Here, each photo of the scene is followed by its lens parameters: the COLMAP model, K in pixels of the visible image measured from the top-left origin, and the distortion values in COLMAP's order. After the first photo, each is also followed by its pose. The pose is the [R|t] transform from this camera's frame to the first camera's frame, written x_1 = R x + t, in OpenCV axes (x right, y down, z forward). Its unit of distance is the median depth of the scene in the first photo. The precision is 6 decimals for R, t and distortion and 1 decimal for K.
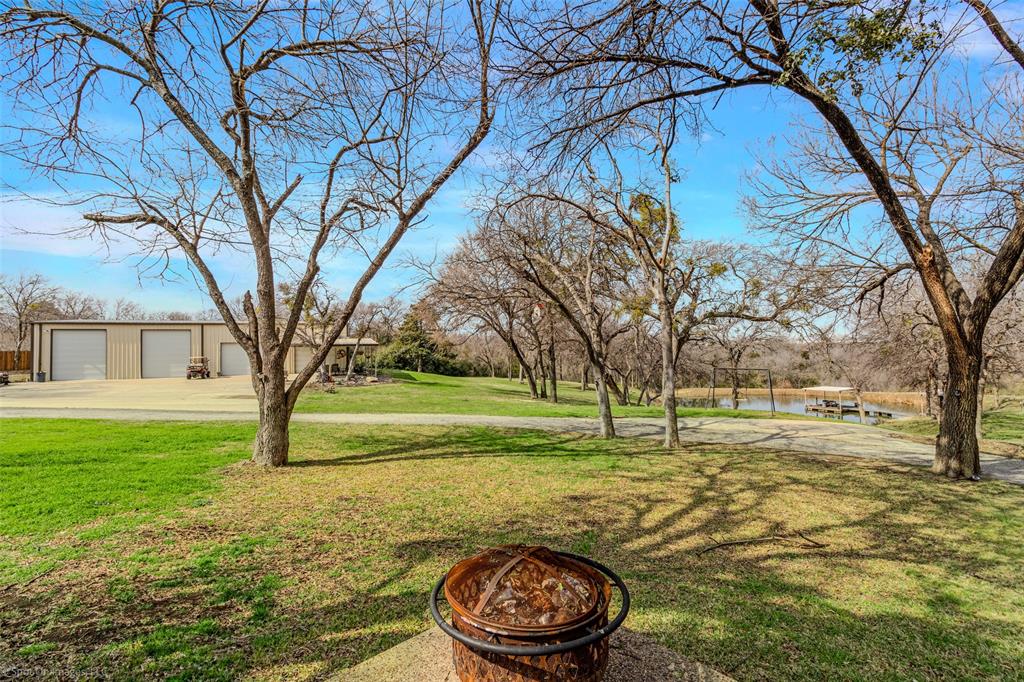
lens RADIAL K [[473.8, 0, 515.6], [0, 473.8, 341.7], [0, 0, 1]] dist [0.005738, 0.000145]
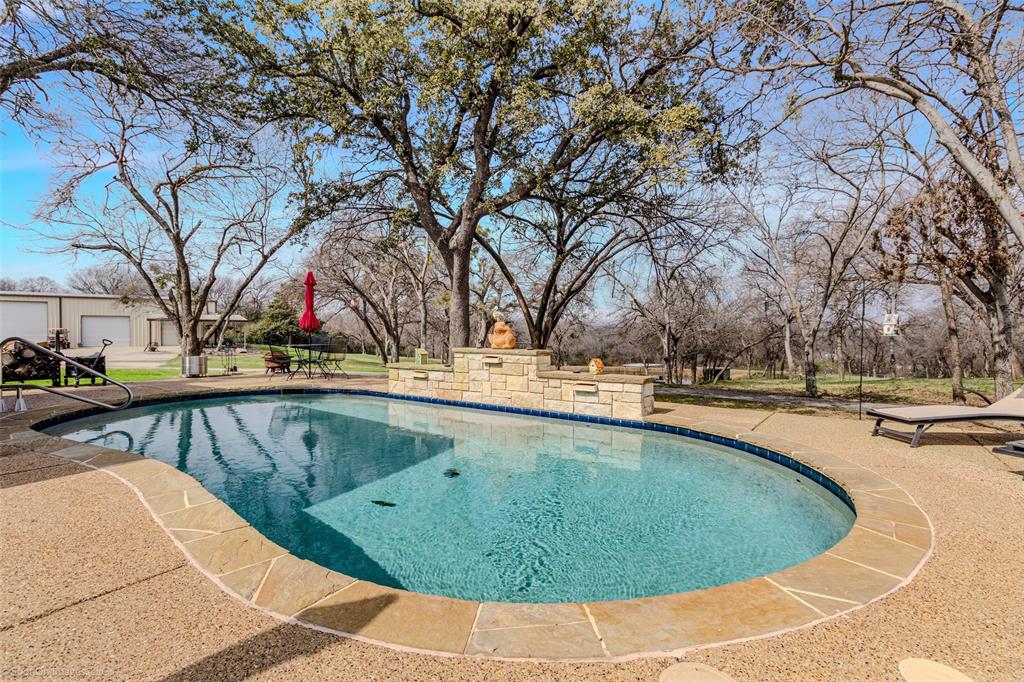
lens RADIAL K [[473.8, 0, 512.0], [0, 473.8, 341.3], [0, 0, 1]] dist [0.005738, 0.000145]
pose [[0.973584, 0.014485, 0.227870, 0.098633], [-0.023104, 0.999113, 0.035205, 0.000318], [-0.227158, -0.039539, 0.973055, -0.359766]]
